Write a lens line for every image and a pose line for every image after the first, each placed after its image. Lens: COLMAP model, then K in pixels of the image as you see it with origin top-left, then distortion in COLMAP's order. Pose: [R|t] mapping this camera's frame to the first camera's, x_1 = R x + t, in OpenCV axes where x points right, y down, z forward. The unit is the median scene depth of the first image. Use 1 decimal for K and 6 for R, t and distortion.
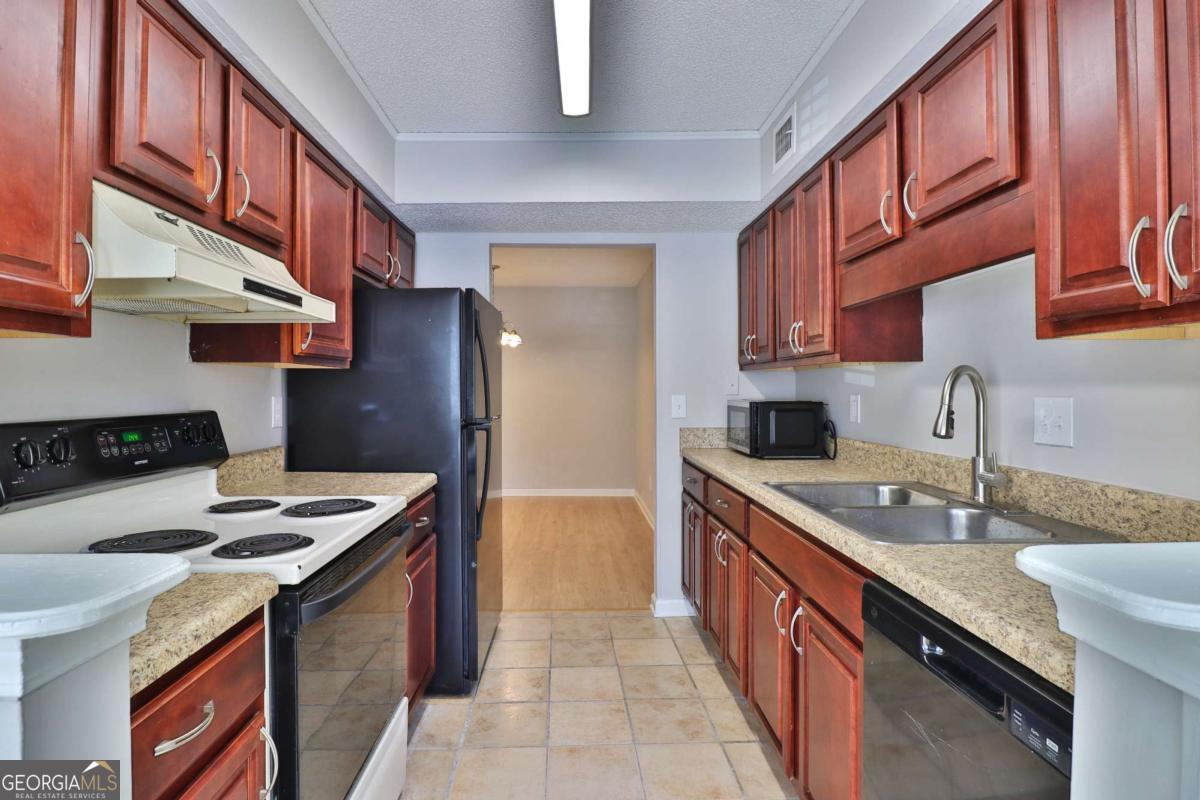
lens RADIAL K [[615.8, 0, 606.2], [0, 615.8, 383.8], [0, 0, 1]] dist [0.003804, -0.008277]
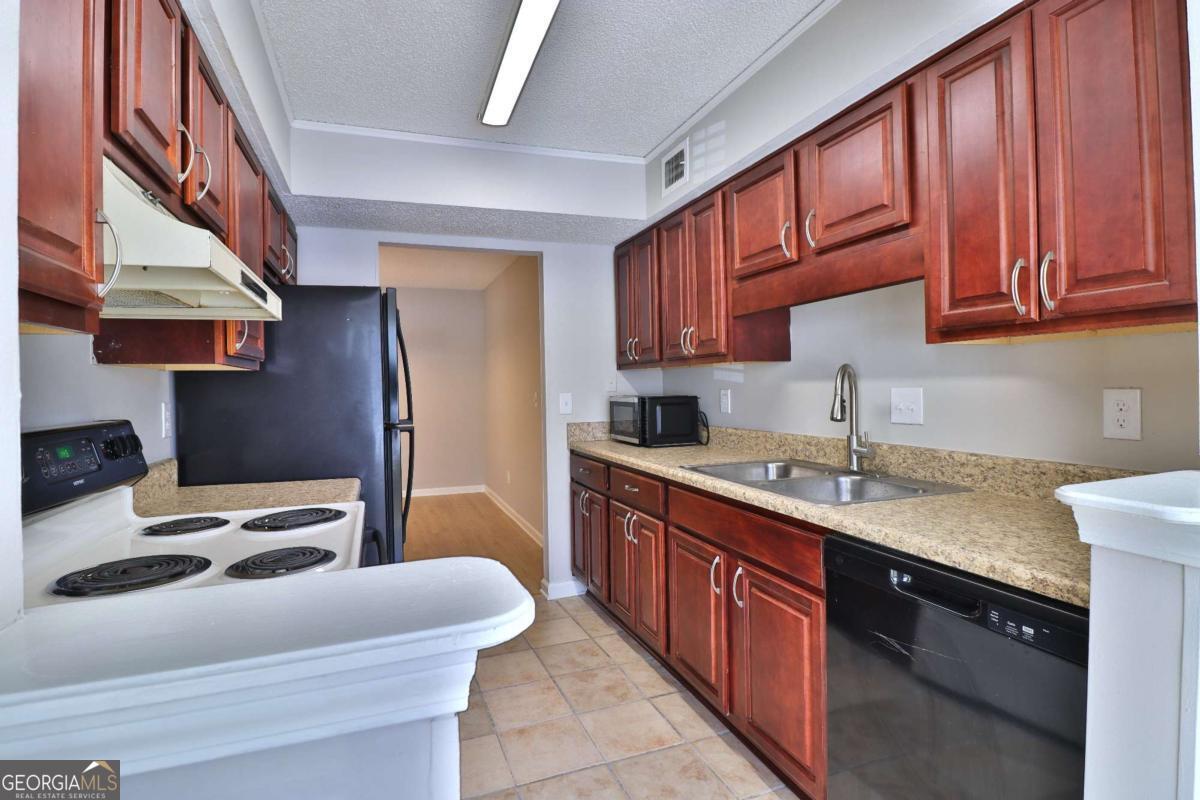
lens RADIAL K [[581.3, 0, 608.5], [0, 581.3, 385.1], [0, 0, 1]] dist [0.010213, -0.002974]
pose [[0.948976, -0.015527, 0.314966, -0.222740], [0.014542, 0.999879, 0.005475, 0.000106], [-0.315013, -0.000616, 0.949087, 0.008452]]
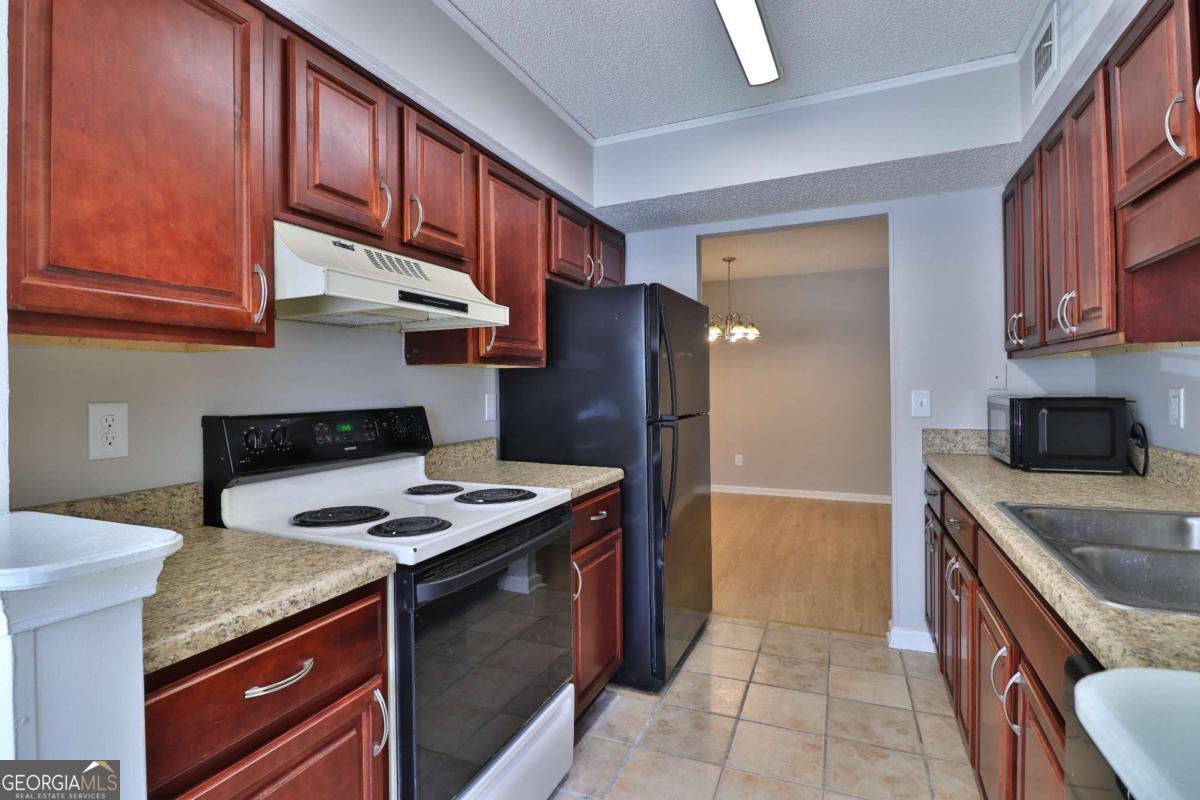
lens RADIAL K [[615.8, 0, 599.2], [0, 615.8, 385.2], [0, 0, 1]] dist [0.003804, -0.008277]
pose [[0.899865, -0.008623, -0.436084, 0.151439], [0.013182, 0.999886, 0.007430, -0.000164], [0.435970, -0.012434, 0.899875, 0.085541]]
